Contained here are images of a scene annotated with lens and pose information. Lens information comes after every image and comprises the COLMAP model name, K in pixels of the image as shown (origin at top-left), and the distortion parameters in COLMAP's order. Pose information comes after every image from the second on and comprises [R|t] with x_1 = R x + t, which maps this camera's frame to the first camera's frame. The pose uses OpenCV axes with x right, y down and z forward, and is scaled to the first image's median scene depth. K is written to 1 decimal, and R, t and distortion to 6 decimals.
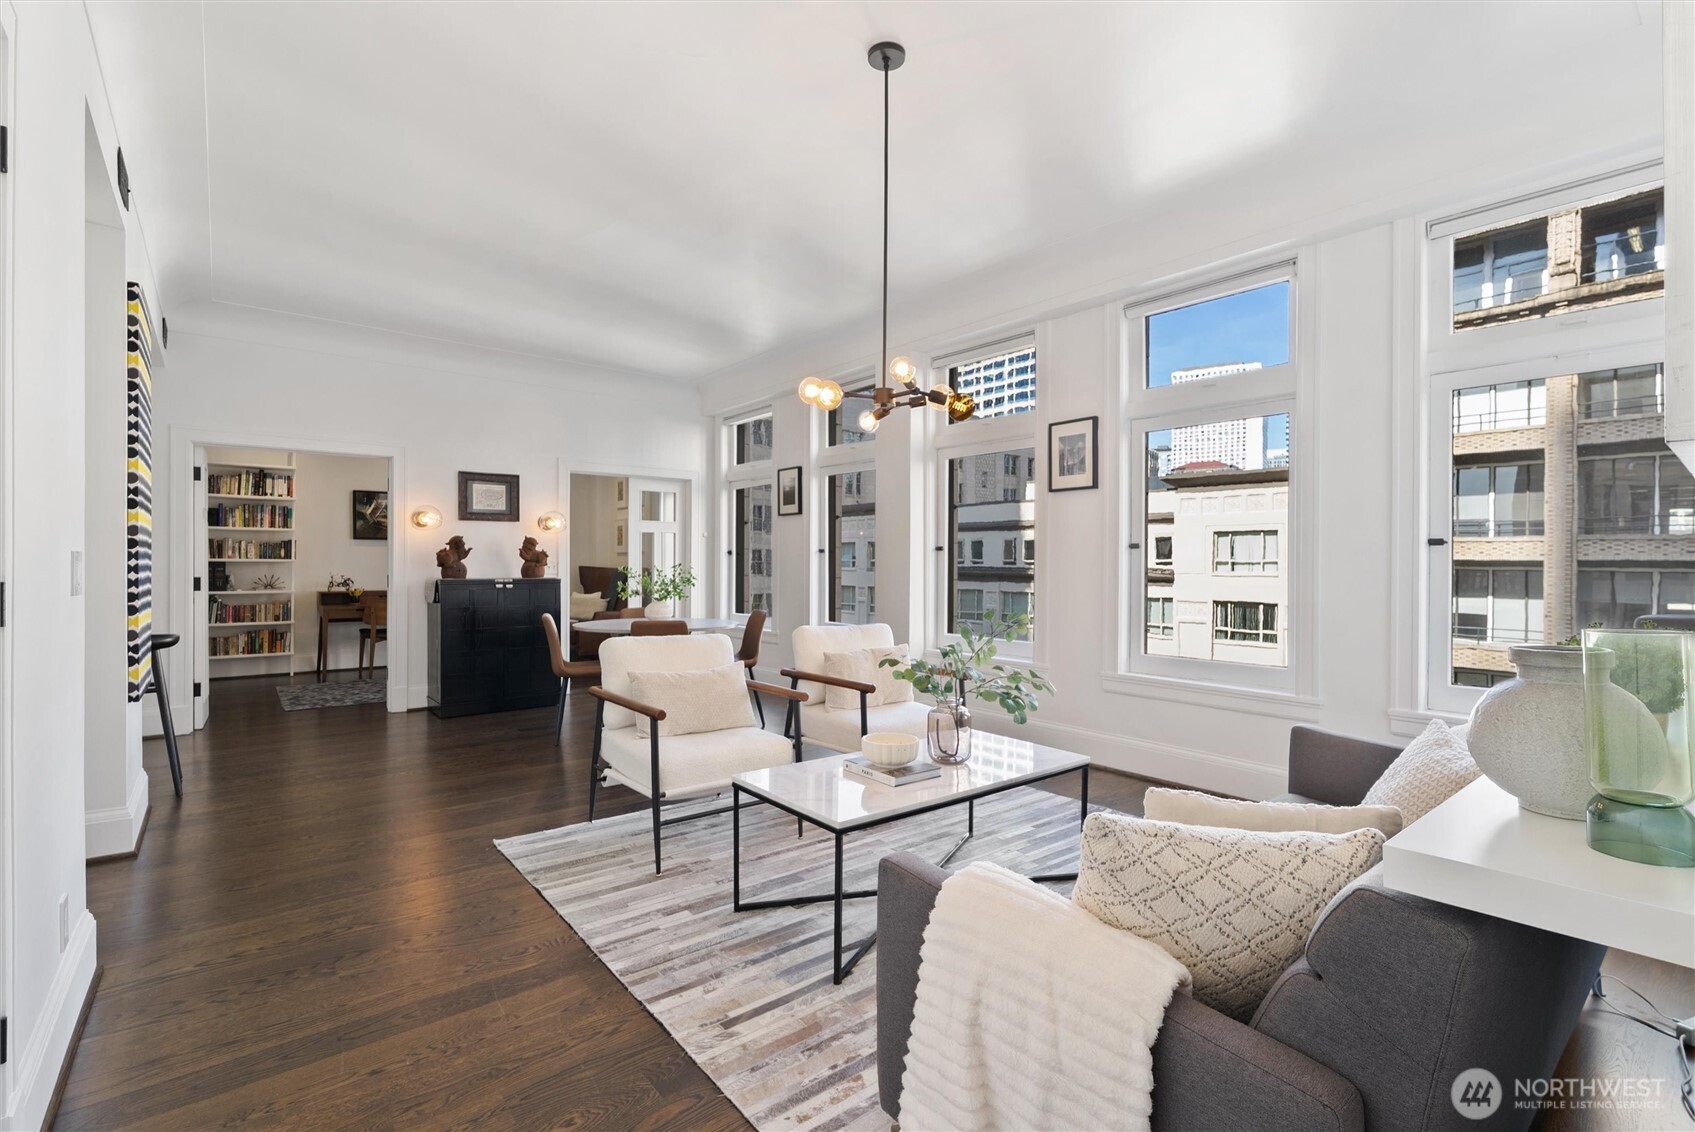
lens RADIAL K [[755.7, 0, 843.5], [0, 755.7, 563.7], [0, 0, 1]] dist [-0.000954, 0.000072]
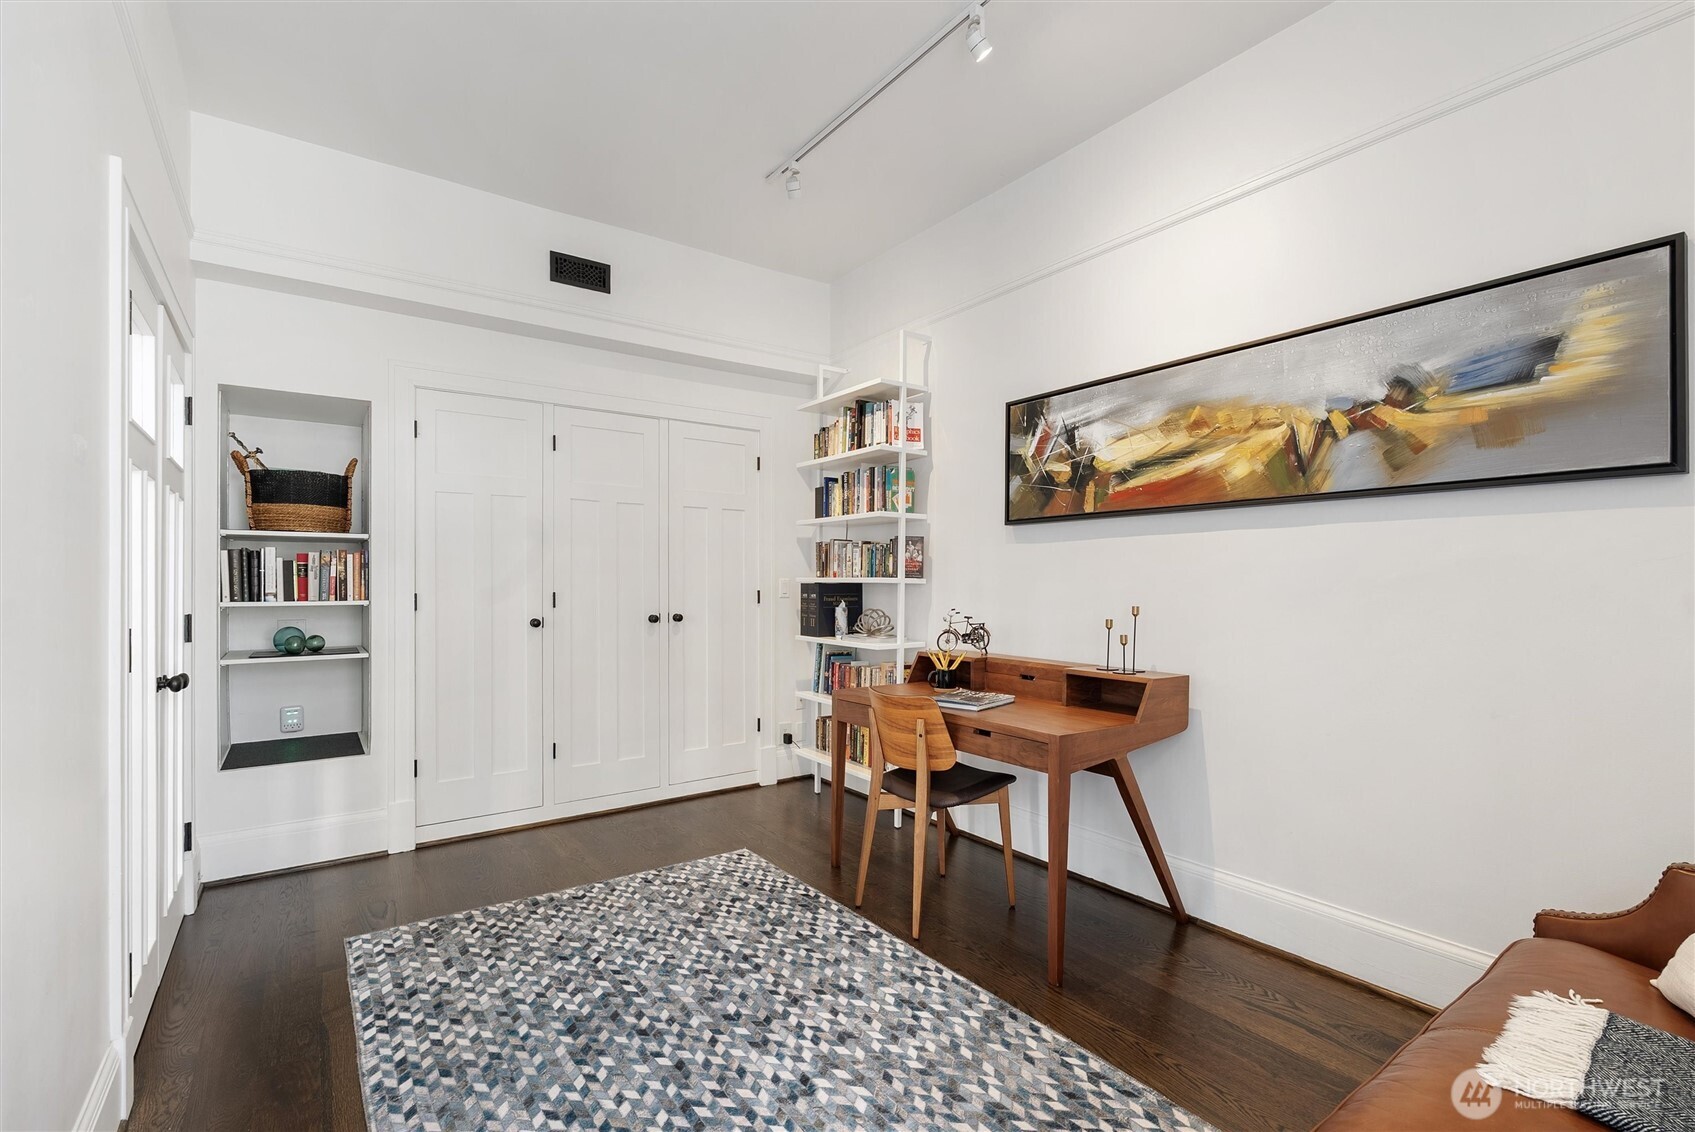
lens RADIAL K [[755.7, 0, 847.2], [0, 755.7, 577.0], [0, 0, 1]] dist [-0.000954, 0.000072]
pose [[-0.054603, -0.007809, -0.998478, -0.270462], [-0.002237, 0.999968, -0.007699, -0.002680], [0.998506, 0.001813, -0.054619, 1.010955]]
